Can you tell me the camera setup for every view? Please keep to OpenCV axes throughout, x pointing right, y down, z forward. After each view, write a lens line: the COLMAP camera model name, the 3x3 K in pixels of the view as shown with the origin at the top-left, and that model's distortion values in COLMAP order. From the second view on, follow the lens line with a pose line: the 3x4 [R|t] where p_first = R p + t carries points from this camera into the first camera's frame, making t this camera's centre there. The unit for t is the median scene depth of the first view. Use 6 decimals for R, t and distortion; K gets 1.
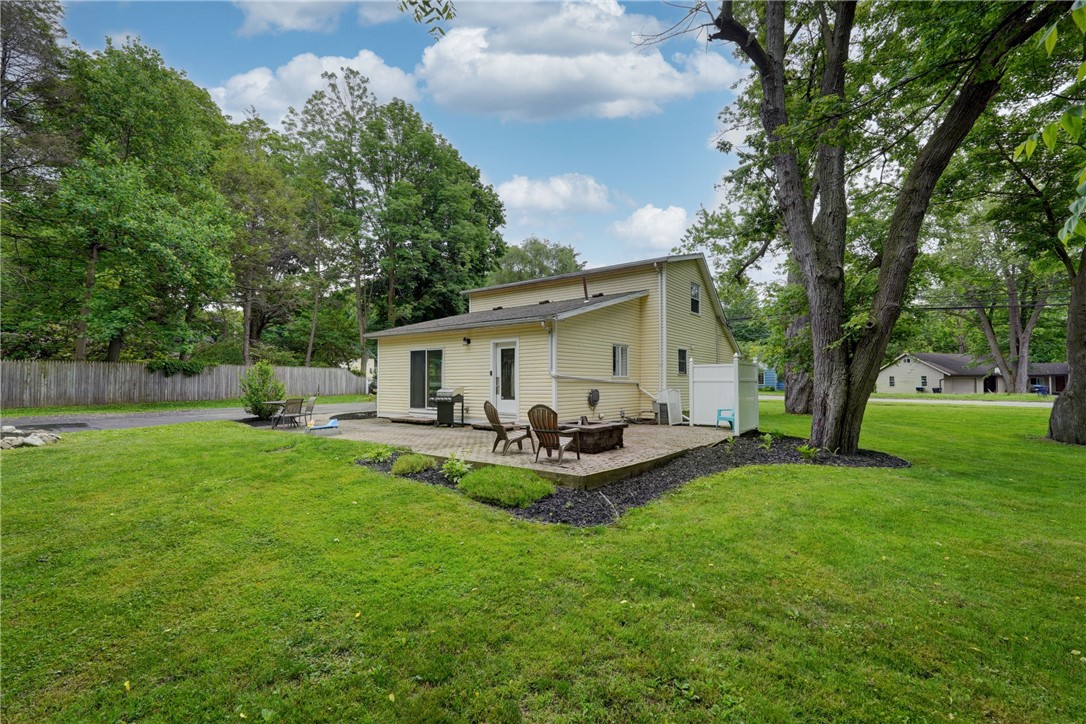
lens RADIAL K [[479.3, 0, 543.0], [0, 479.3, 362.0], [0, 0, 1]] dist [-0.009956, -0.000151]
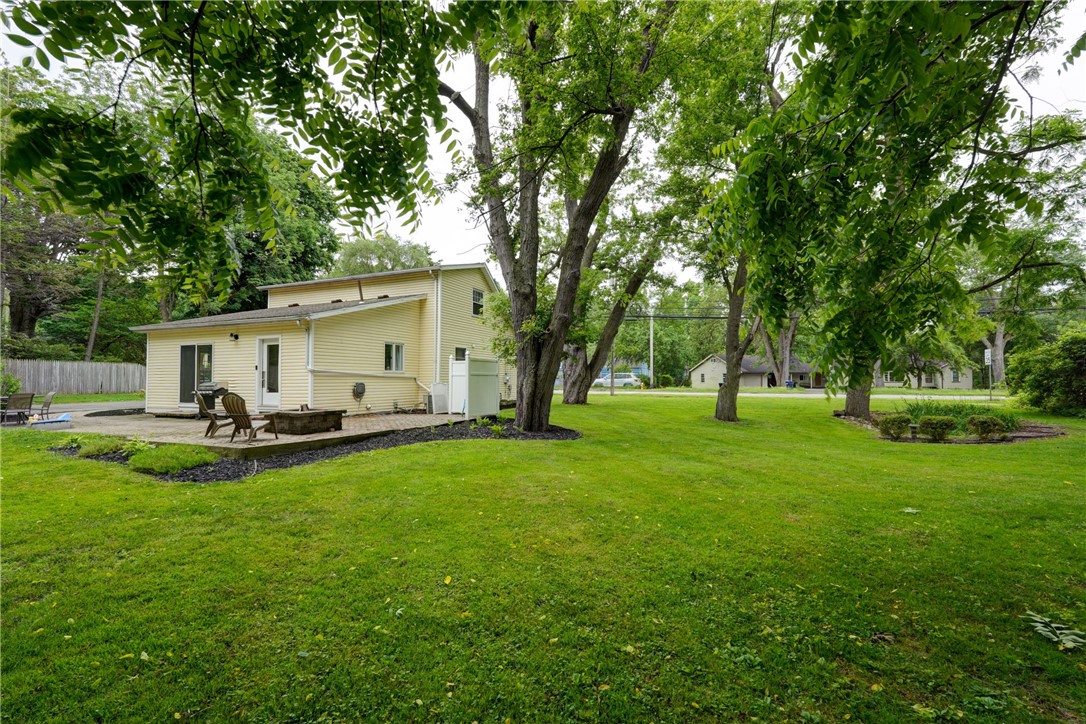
lens RADIAL K [[482.0, 0, 543.0], [0, 482.0, 362.0], [0, 0, 1]] dist [0.001807, 0.000287]
pose [[0.969380, 0.006807, 0.245470, 0.229698], [-0.007823, 0.999964, 0.003162, 0.002424], [-0.245439, -0.004985, 0.969399, -0.172445]]
